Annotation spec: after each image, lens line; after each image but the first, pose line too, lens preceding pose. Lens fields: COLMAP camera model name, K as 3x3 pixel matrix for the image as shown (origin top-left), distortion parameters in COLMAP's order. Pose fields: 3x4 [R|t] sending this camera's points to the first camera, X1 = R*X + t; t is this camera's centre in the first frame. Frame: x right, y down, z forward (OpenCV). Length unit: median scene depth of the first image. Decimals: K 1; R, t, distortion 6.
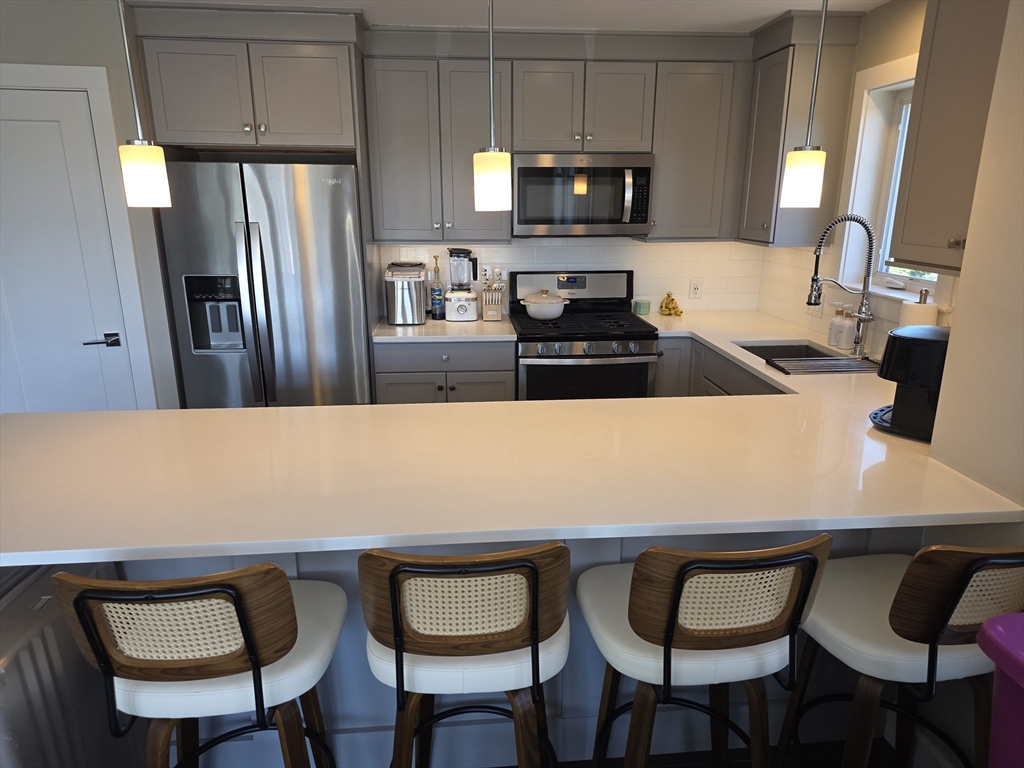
lens RADIAL K [[684.6, 0, 516.0], [0, 684.6, 391.7], [0, 0, 1]] dist [0.046128, -0.028231]
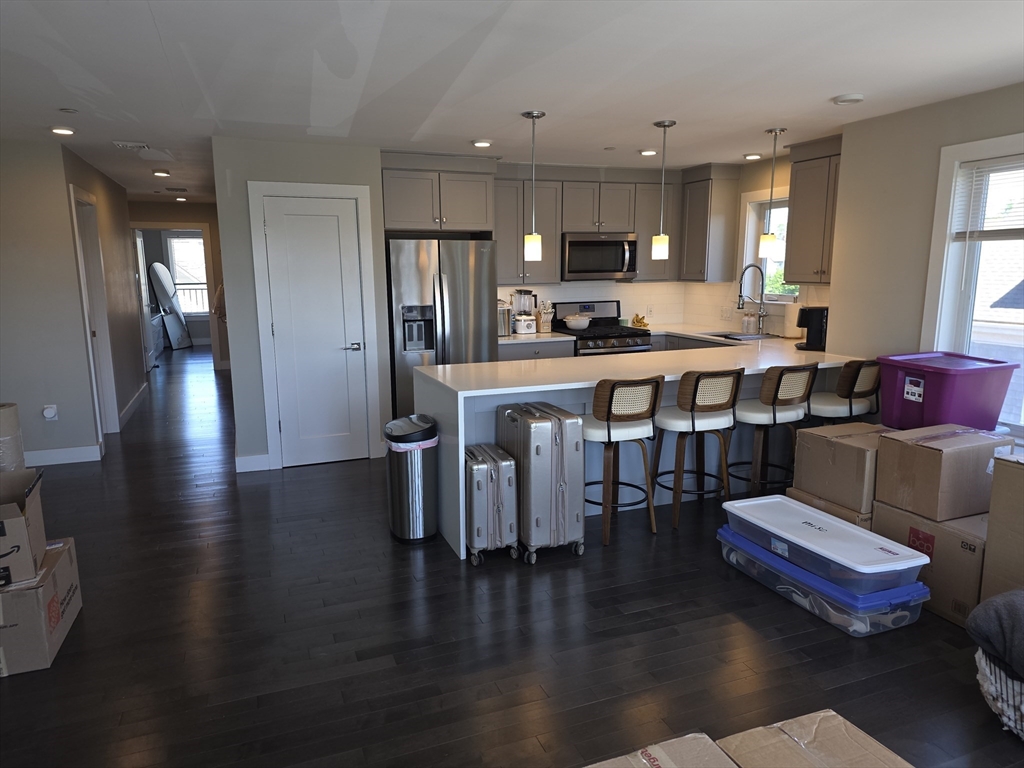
lens RADIAL K [[684.6, 0, 506.8], [0, 684.6, 388.6], [0, 0, 1]] dist [0.046128, -0.028231]
pose [[0.961407, -0.061878, 0.268080, -0.617154], [0.087906, 0.992393, -0.086189, 0.173430], [-0.260708, 0.106429, 0.959533, -0.560708]]
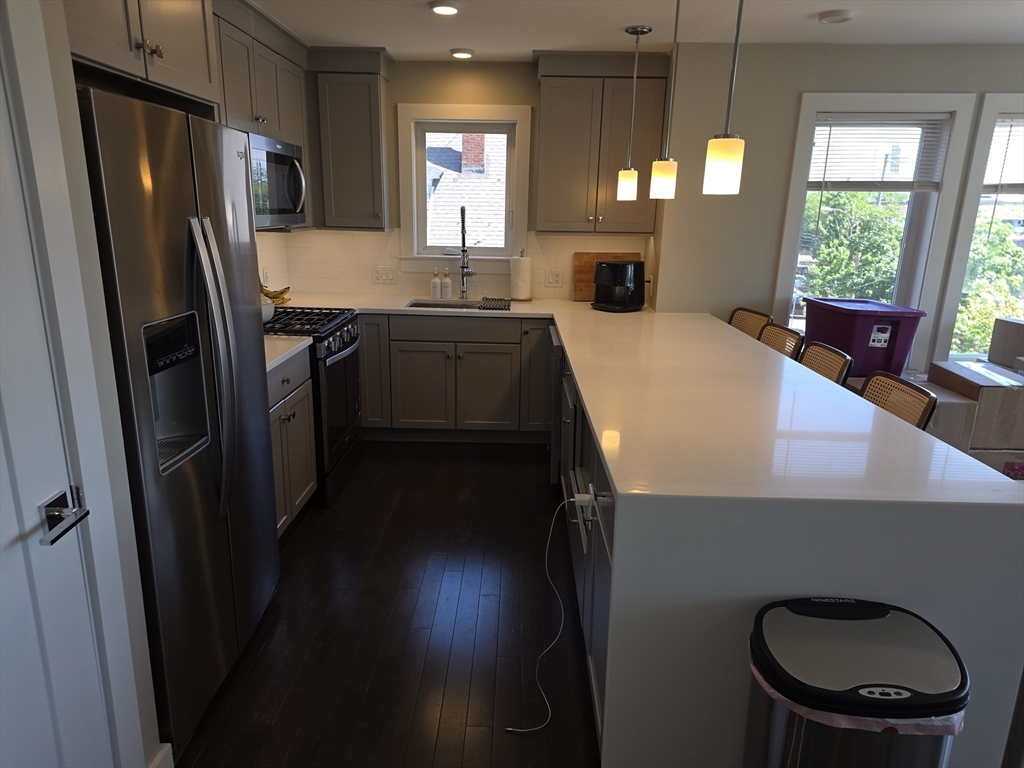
lens RADIAL K [[684.6, 0, 511.2], [0, 684.6, 391.8], [0, 0, 1]] dist [0.046128, -0.028231]
pose [[0.101828, -0.261619, 0.959785, -0.849500], [0.257928, 0.938750, 0.228520, -0.154834], [-0.960783, 0.224286, 0.163070, 0.605711]]
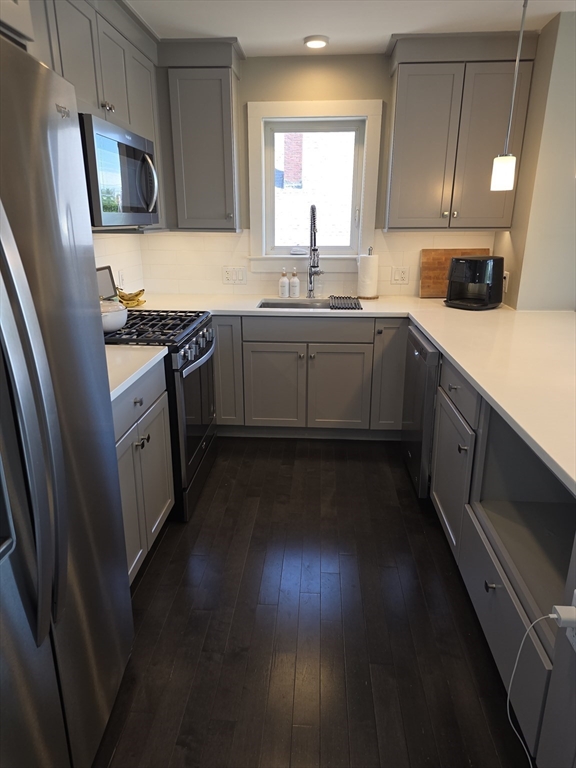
lens RADIAL K [[513.5, 0, 285.3], [0, 513.5, 380.5], [0, 0, 1]] dist [0.046128, -0.028231]
pose [[0.153992, -0.300627, 0.941228, -0.567440], [0.275683, 0.927833, 0.251245, -0.162188], [-0.948834, 0.220791, 0.225757, 0.720815]]
